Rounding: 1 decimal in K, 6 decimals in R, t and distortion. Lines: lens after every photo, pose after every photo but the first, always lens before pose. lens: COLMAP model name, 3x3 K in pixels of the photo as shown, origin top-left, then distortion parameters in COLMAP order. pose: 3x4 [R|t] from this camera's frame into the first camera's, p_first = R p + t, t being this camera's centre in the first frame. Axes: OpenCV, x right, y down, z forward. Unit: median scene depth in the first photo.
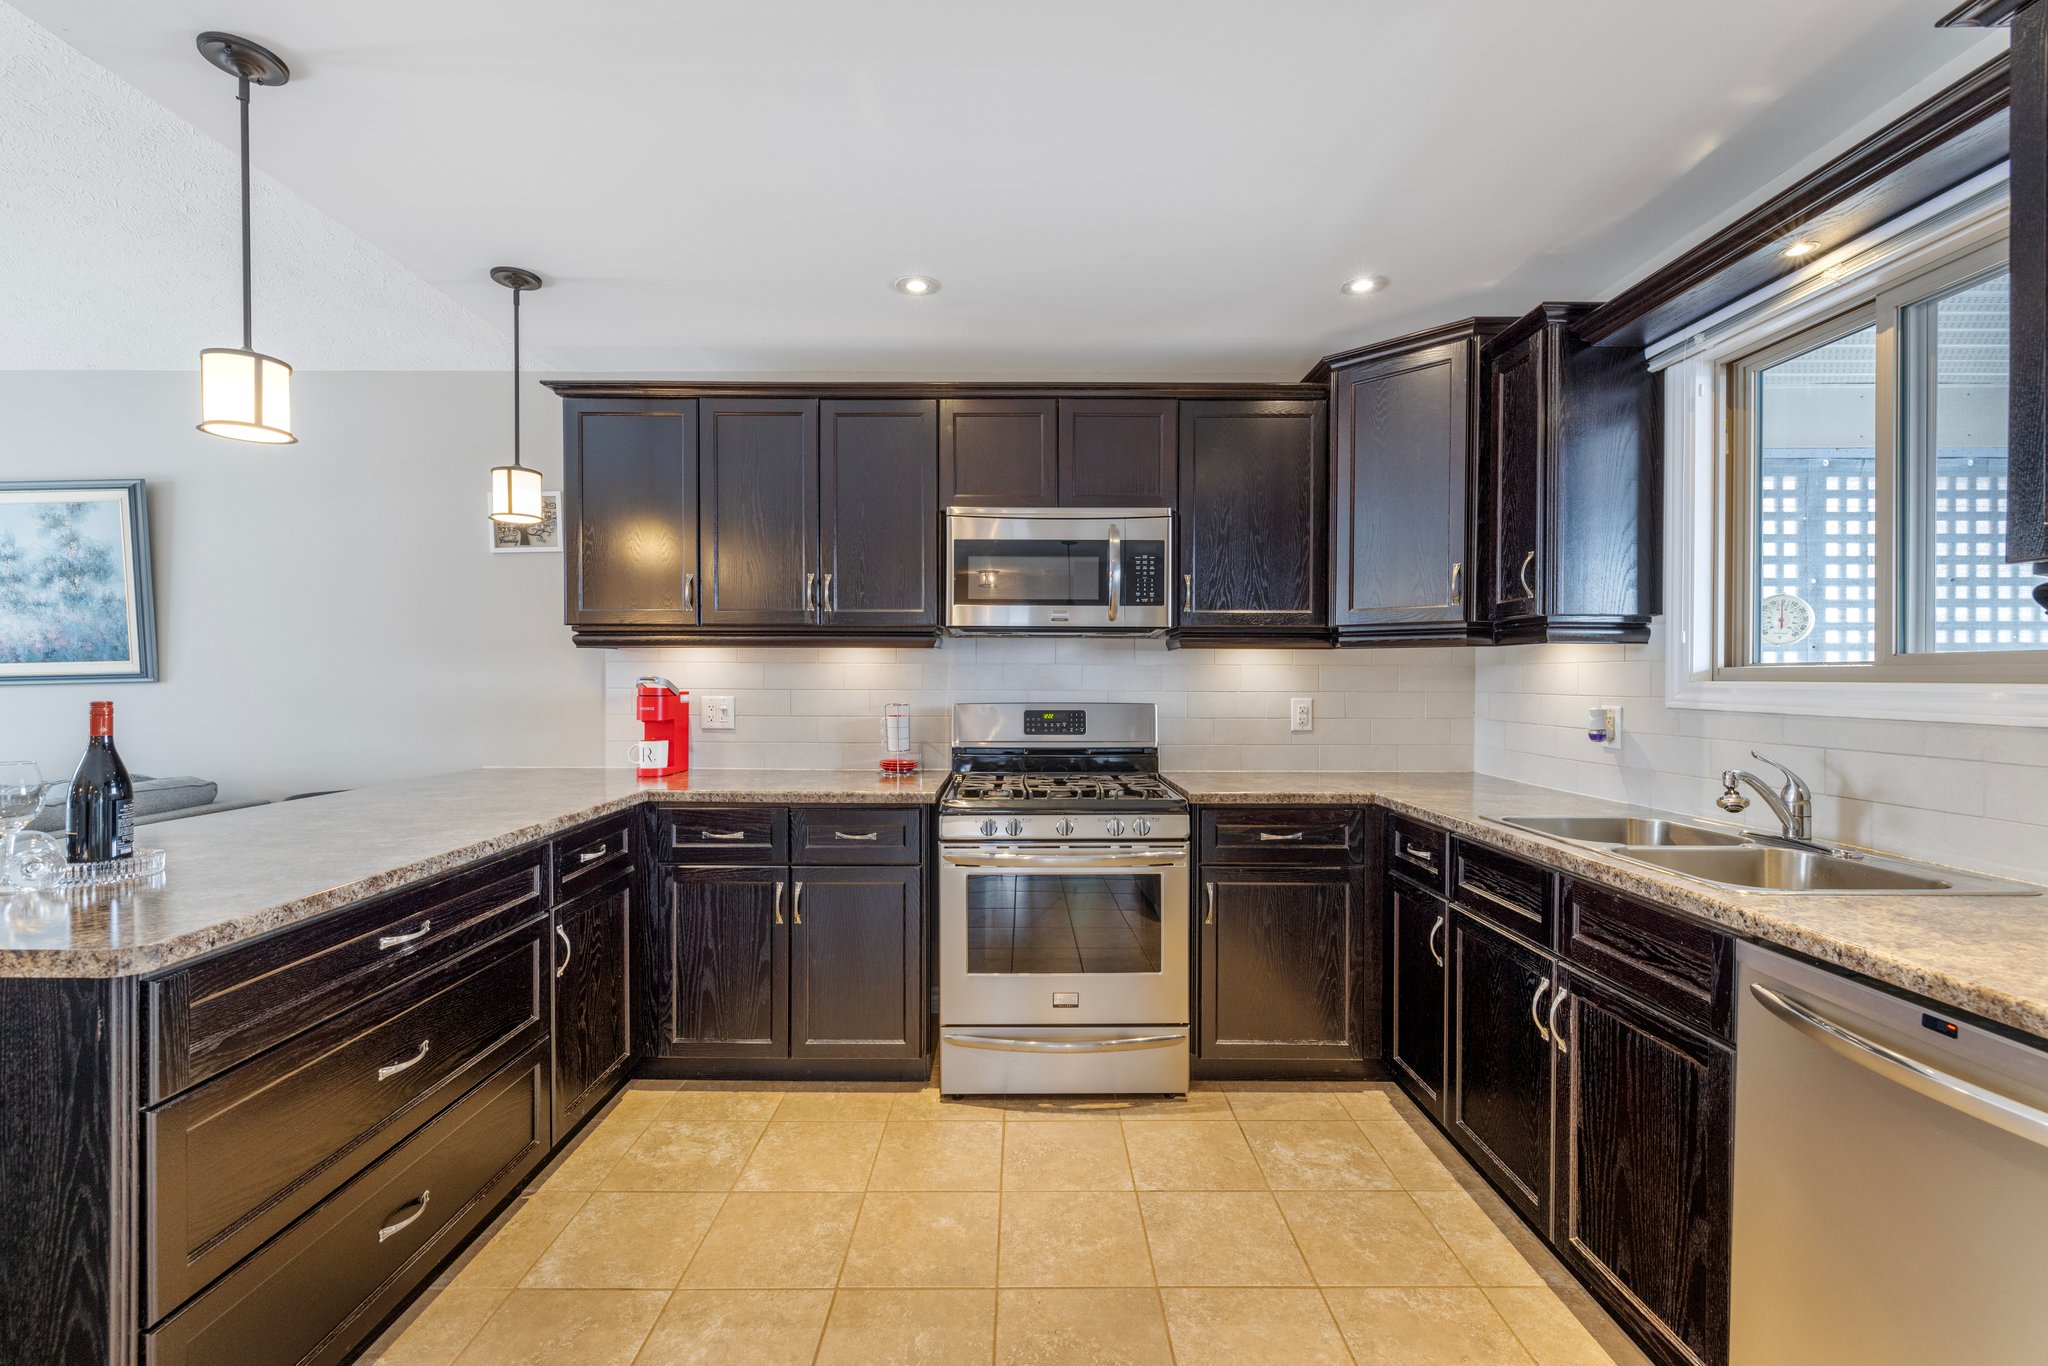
lens RADIAL K [[852.0, 0, 1023.5], [0, 852.0, 681.9], [0, 0, 1]] dist [-0.001099, -0.000138]
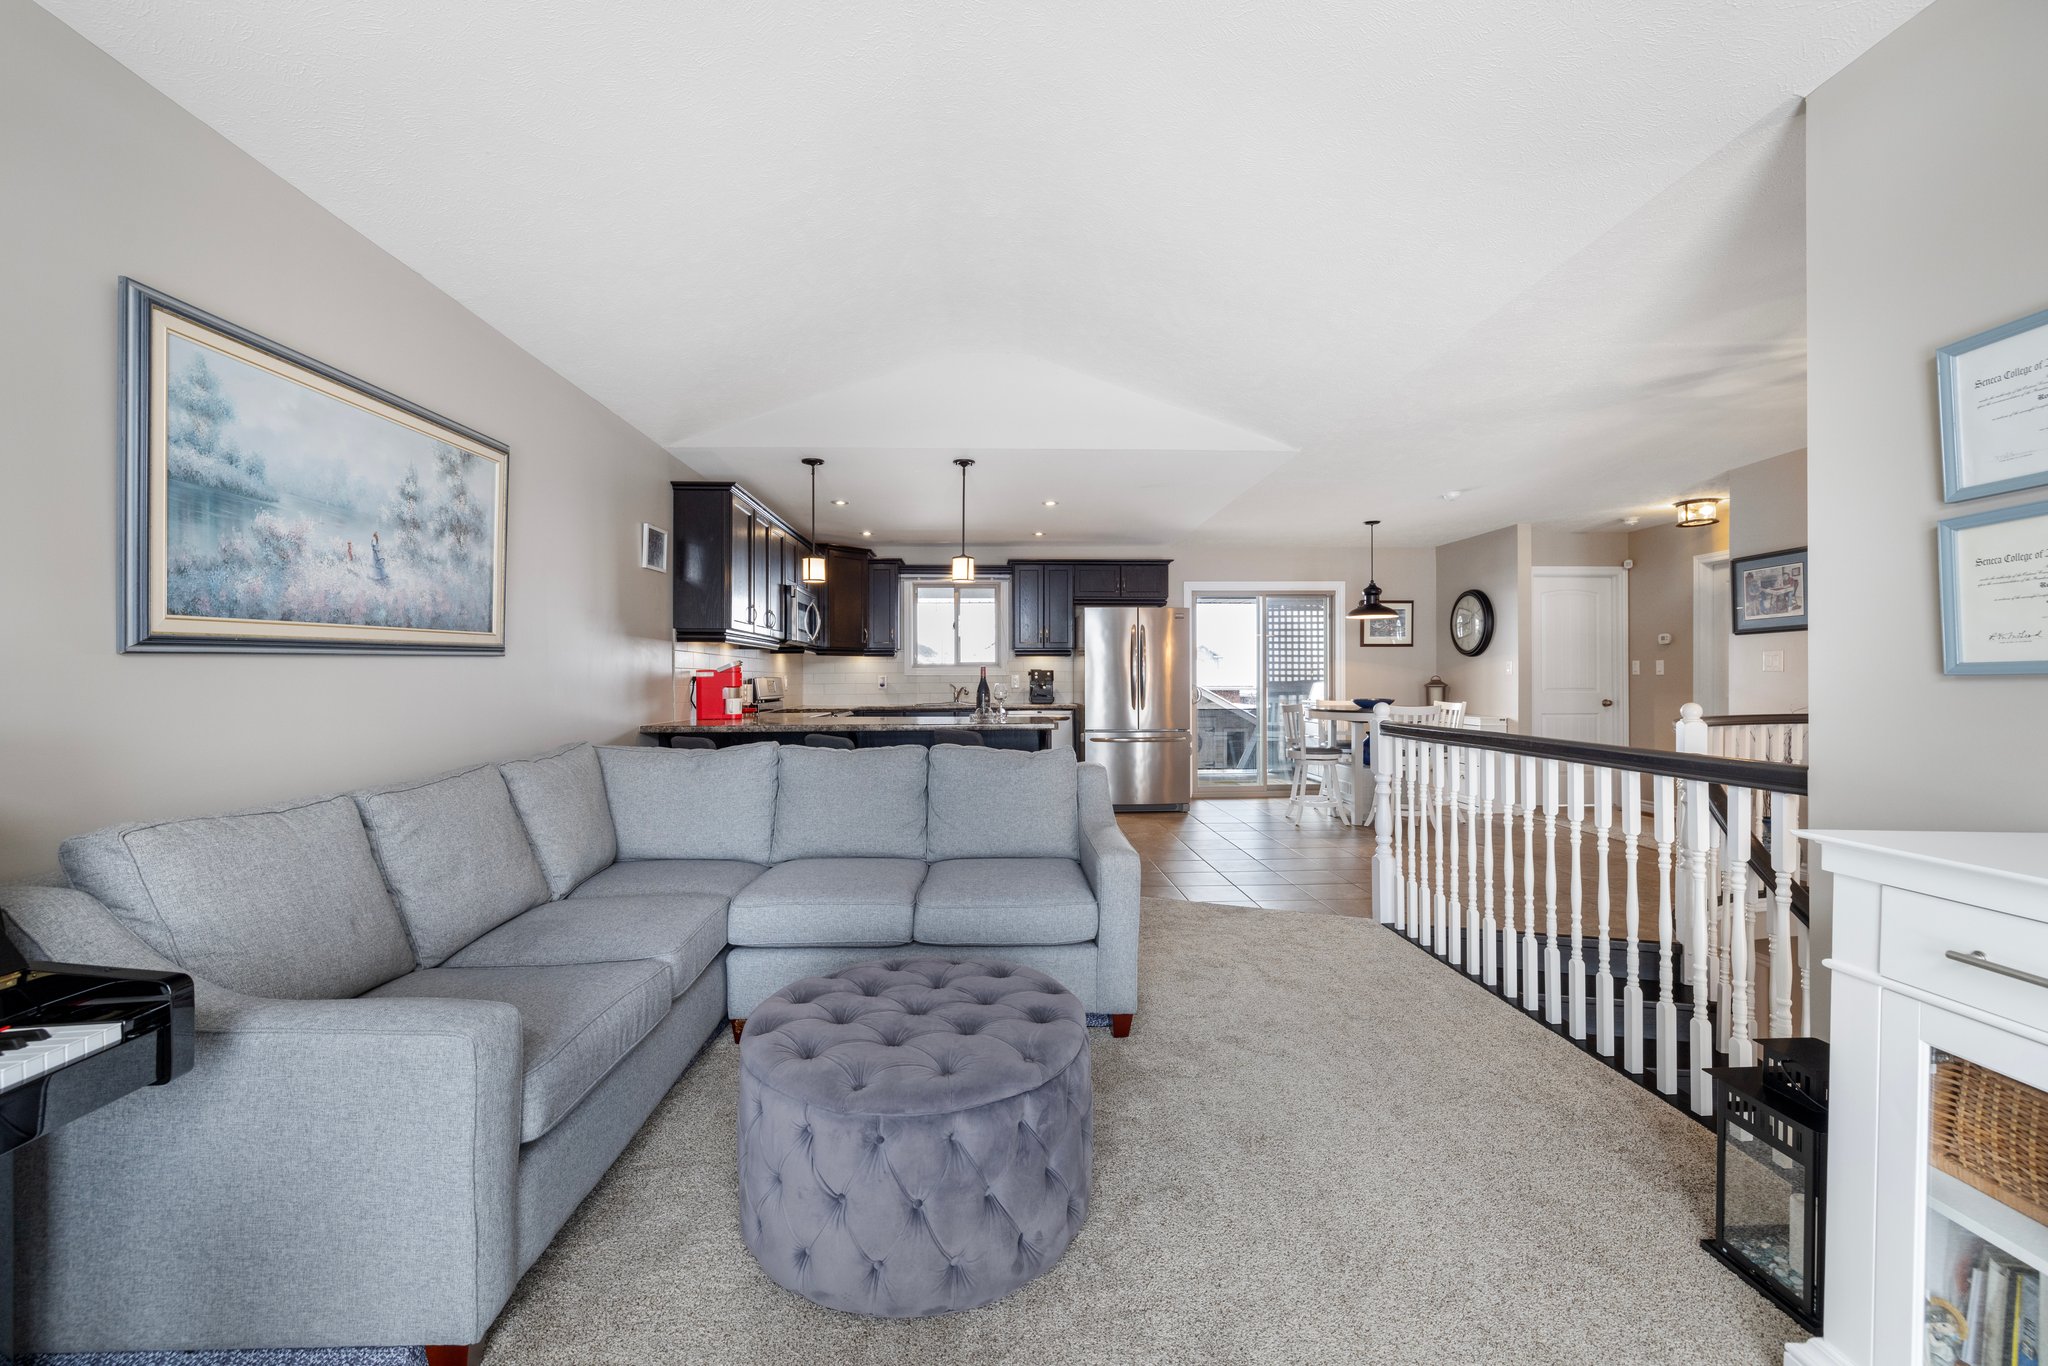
lens RADIAL K [[852.0, 0, 1023.1], [0, 852.0, 682.2], [0, 0, 1]] dist [-0.001099, -0.000138]
pose [[-0.039330, -0.005130, 0.999213, -2.465570], [0.011117, 0.999923, 0.005572, 0.037864], [-0.999164, 0.011327, -0.039270, 0.555001]]
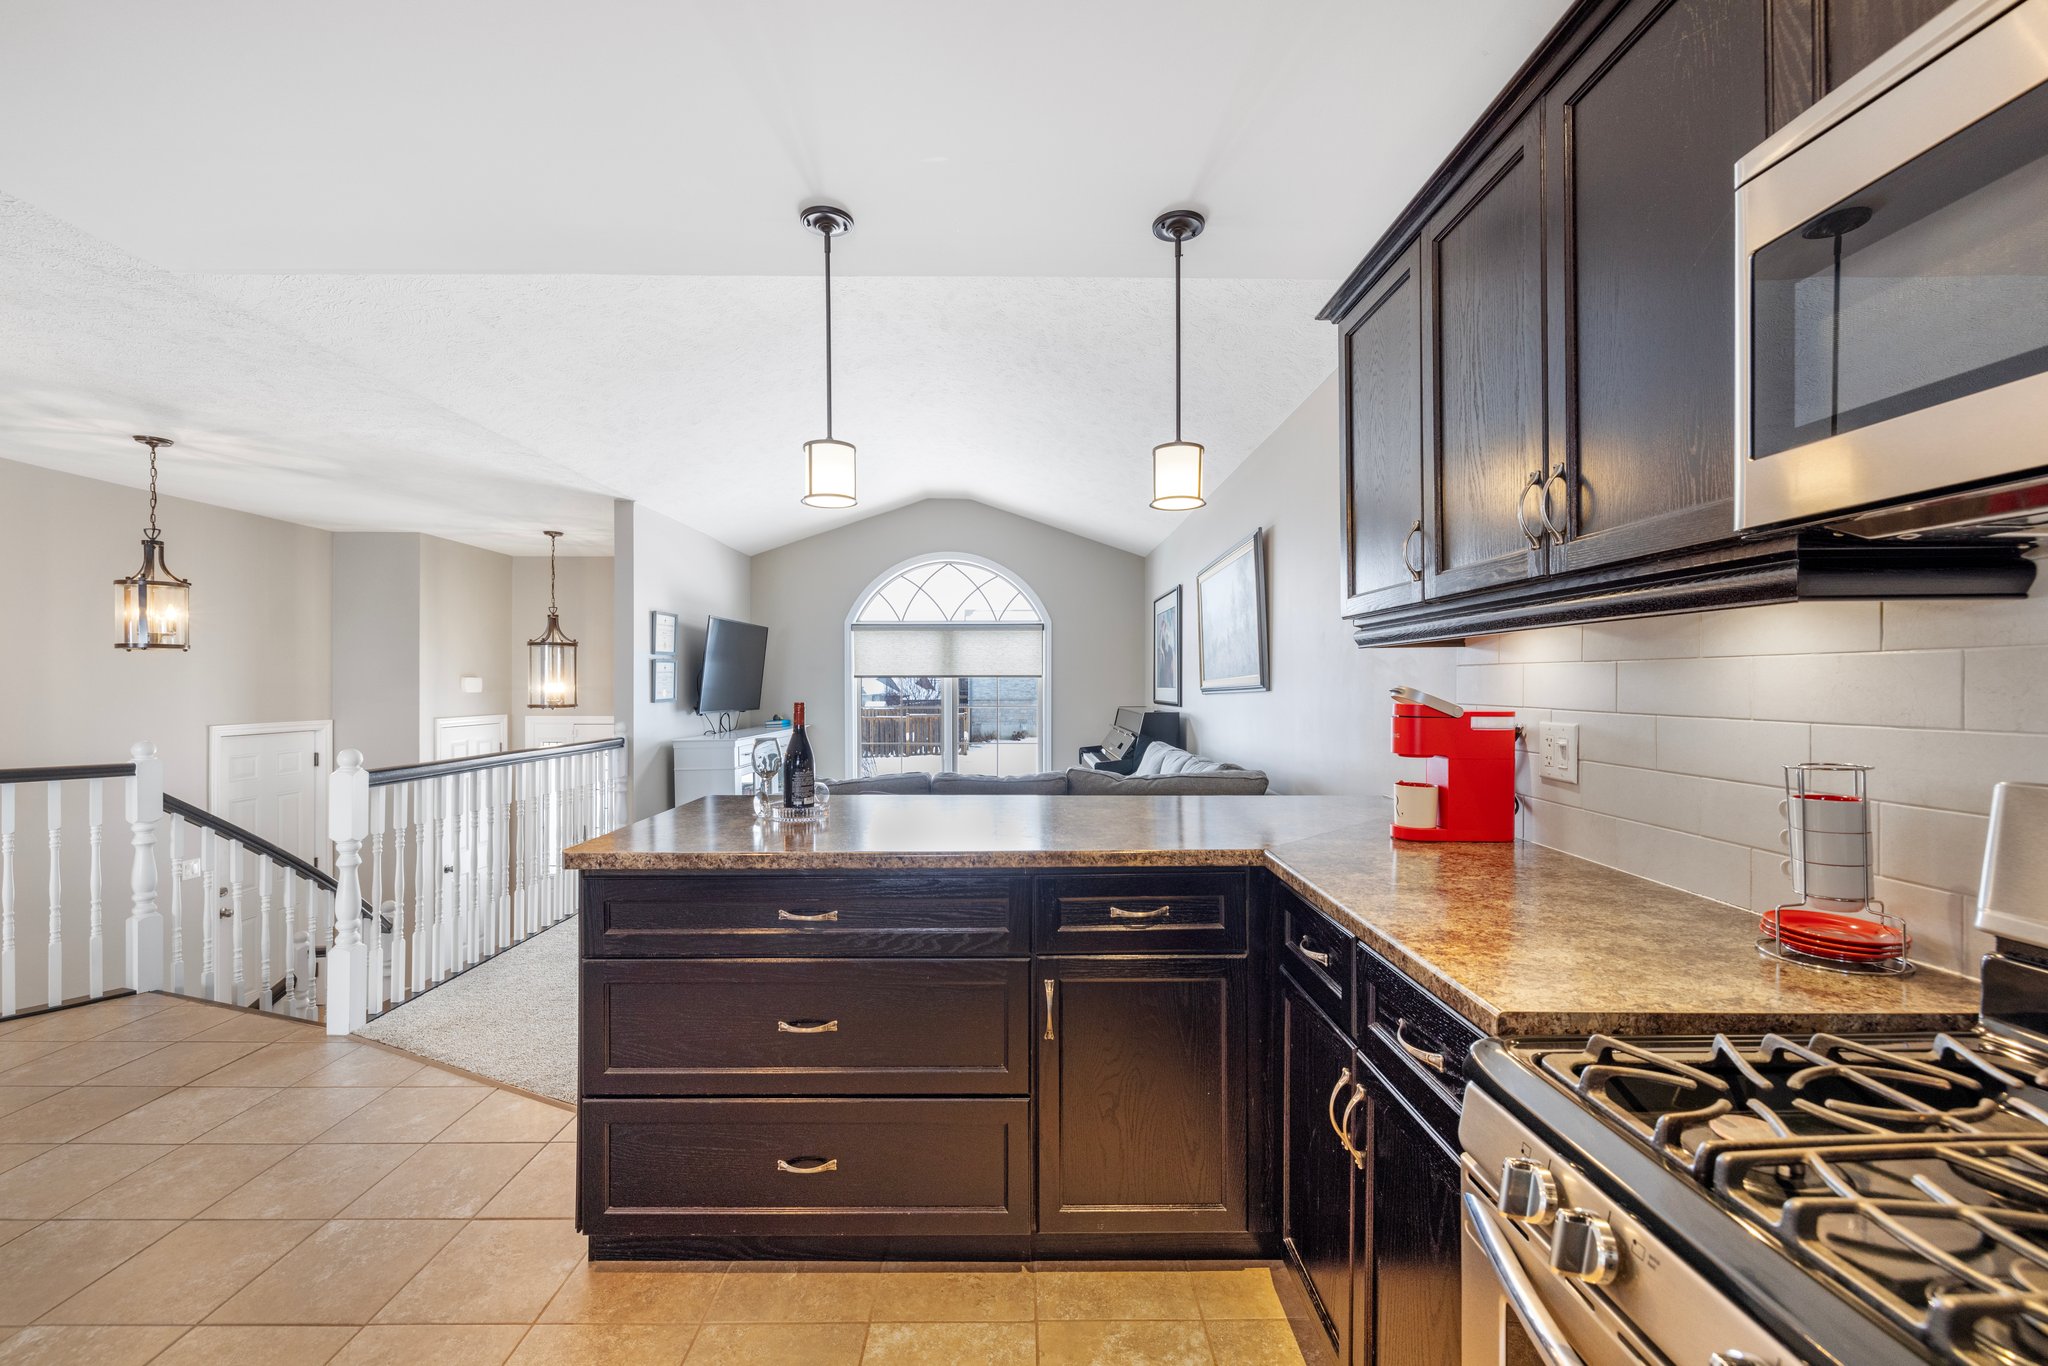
lens RADIAL K [[852.0, 0, 1024.8], [0, 852.0, 682.1], [0, 0, 1]] dist [-0.001099, -0.000138]
pose [[0.006396, -0.004810, -0.999968, 0.250725], [-0.007373, 0.999961, -0.004857, -0.005289], [0.999952, 0.007404, 0.006360, 0.791312]]
